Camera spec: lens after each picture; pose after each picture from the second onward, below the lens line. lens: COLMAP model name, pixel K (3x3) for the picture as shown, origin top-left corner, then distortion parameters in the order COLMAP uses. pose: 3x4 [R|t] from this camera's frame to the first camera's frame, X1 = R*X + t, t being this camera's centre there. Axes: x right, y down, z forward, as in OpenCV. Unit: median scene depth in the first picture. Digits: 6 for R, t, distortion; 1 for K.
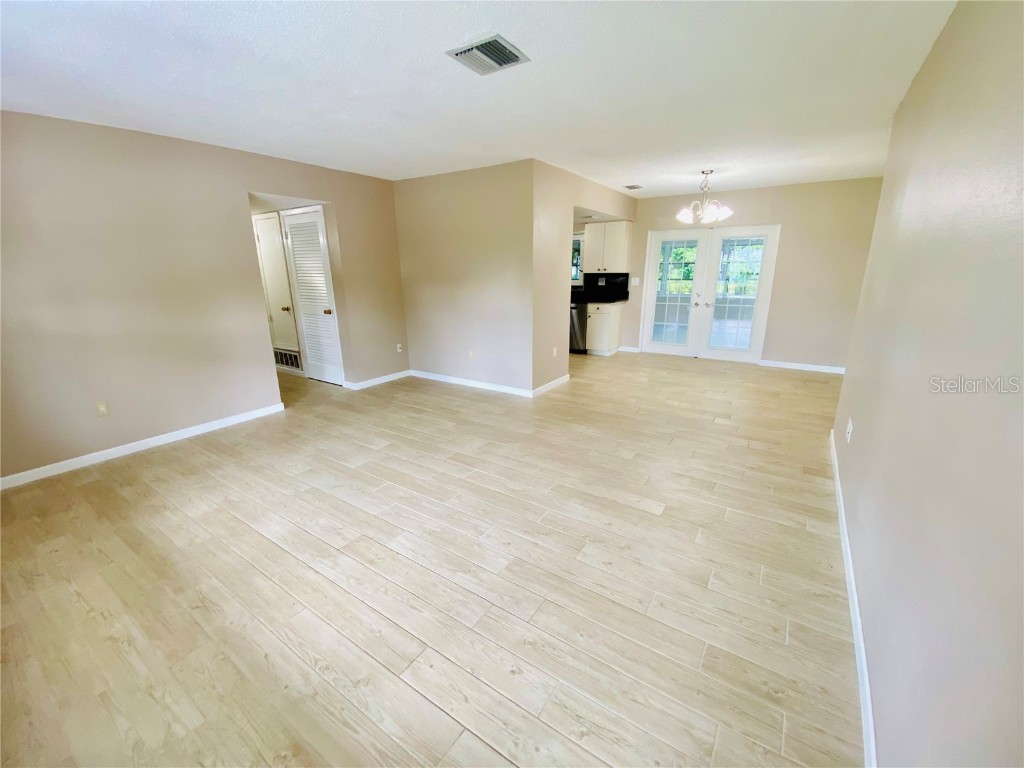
lens RADIAL K [[414.2, 0, 512.0], [0, 414.2, 384.0], [0, 0, 1]] dist [0.014996, -0.019614]
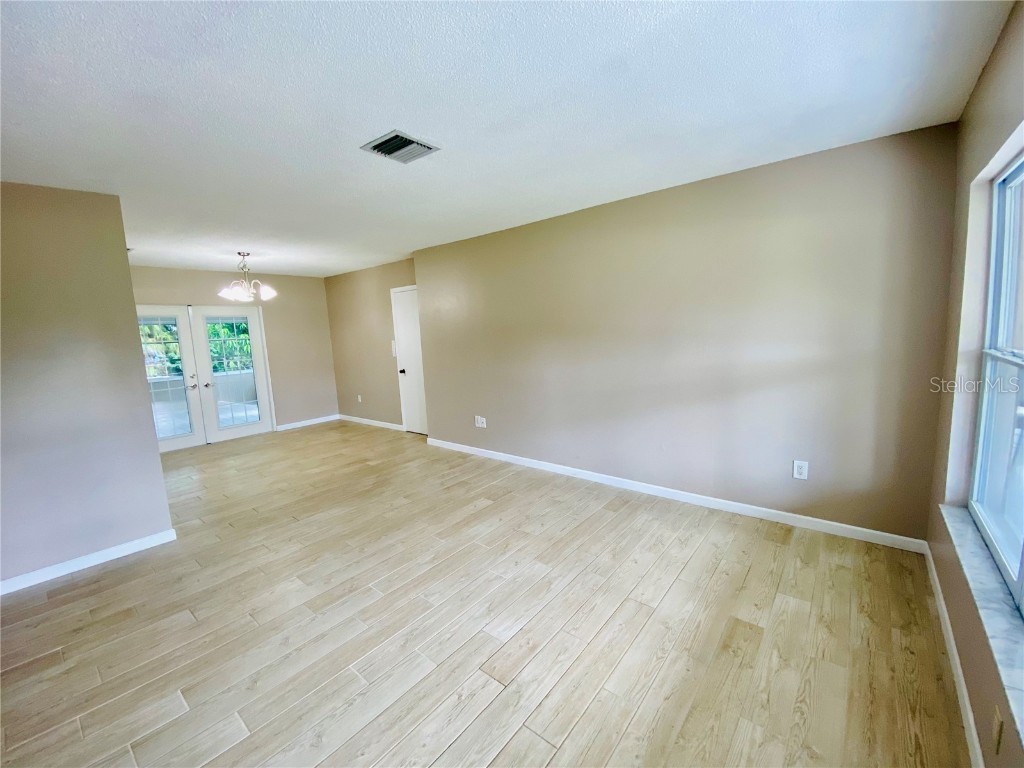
lens RADIAL K [[416.9, 0, 515.2], [0, 416.9, 376.7], [0, 0, 1]] dist [0.002514, -0.014668]
pose [[0.093073, -0.114594, 0.989043, -0.901830], [0.317318, 0.944970, 0.079627, -0.161032], [-0.943741, 0.306430, 0.124314, 0.579921]]
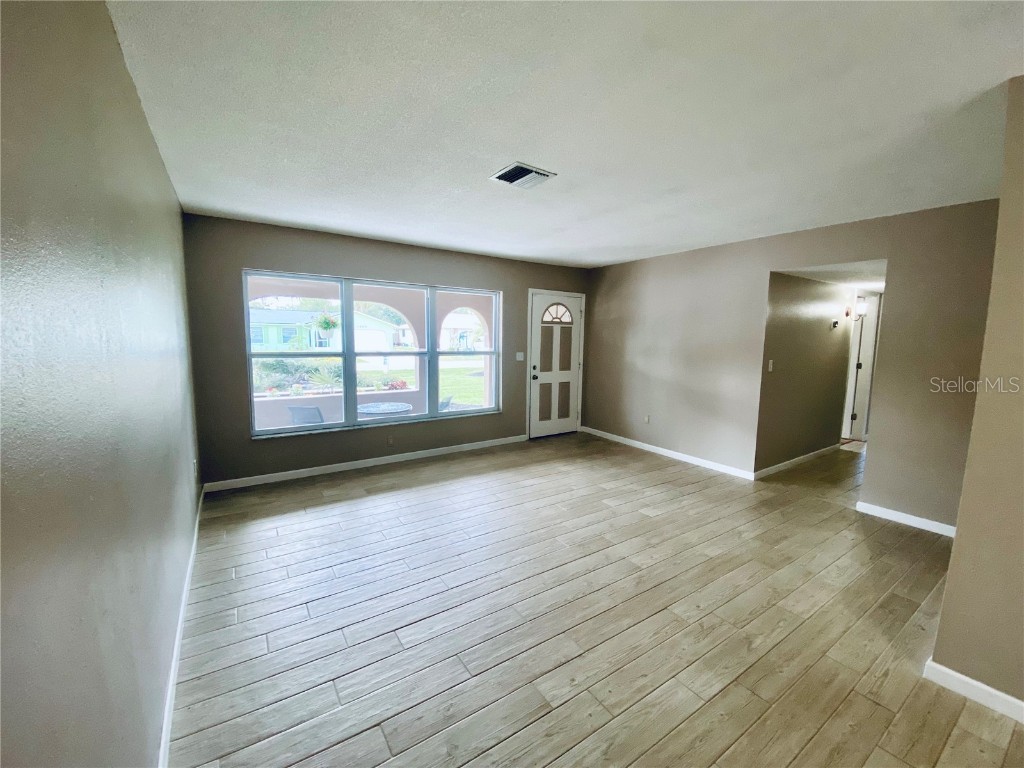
lens RADIAL K [[416.9, 0, 515.2], [0, 416.9, 376.7], [0, 0, 1]] dist [0.002514, -0.014668]
pose [[-0.381985, 0.090226, -0.919754, 0.892397], [-0.267197, 0.941937, 0.203372, -0.356691], [0.884700, 0.323440, -0.335698, 1.219784]]
